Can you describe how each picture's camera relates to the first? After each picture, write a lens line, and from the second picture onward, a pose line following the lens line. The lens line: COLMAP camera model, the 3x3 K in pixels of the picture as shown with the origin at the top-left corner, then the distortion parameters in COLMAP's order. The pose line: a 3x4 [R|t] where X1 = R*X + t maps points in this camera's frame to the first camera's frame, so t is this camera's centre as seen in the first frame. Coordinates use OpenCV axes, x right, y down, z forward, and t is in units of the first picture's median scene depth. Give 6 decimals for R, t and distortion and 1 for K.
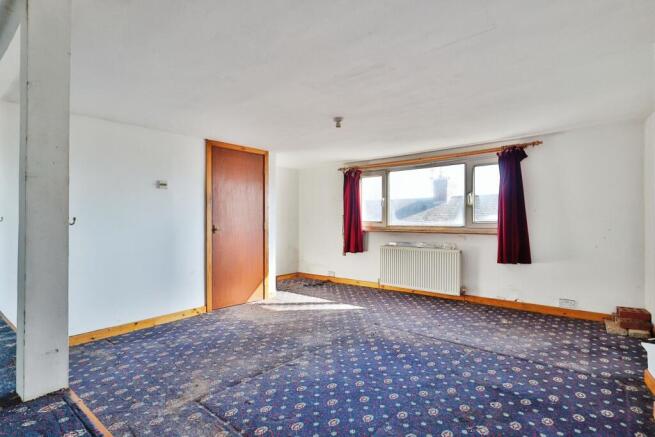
lens RADIAL K [[327.7, 0, 325.5], [0, 327.7, 219.9], [0, 0, 1]] dist [0.003433, 0.000861]
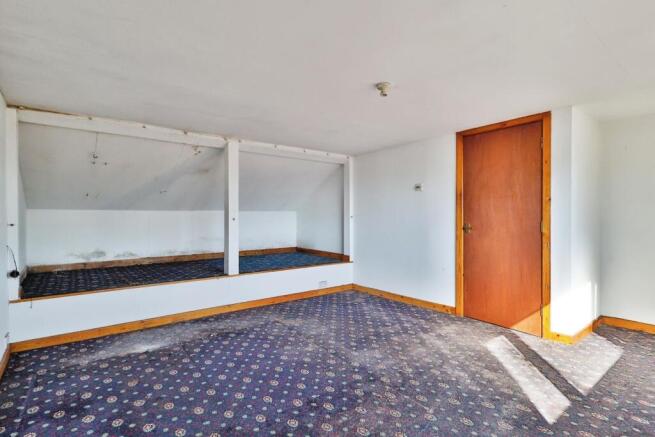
lens RADIAL K [[327.7, 0, 324.9], [0, 327.7, 217.0], [0, 0, 1]] dist [0.003433, 0.000861]
pose [[-0.214387, 0.006813, -0.976725, 0.799406], [0.006616, 0.999963, 0.005523, -0.012244], [0.976726, -0.005278, -0.214425, 1.031306]]
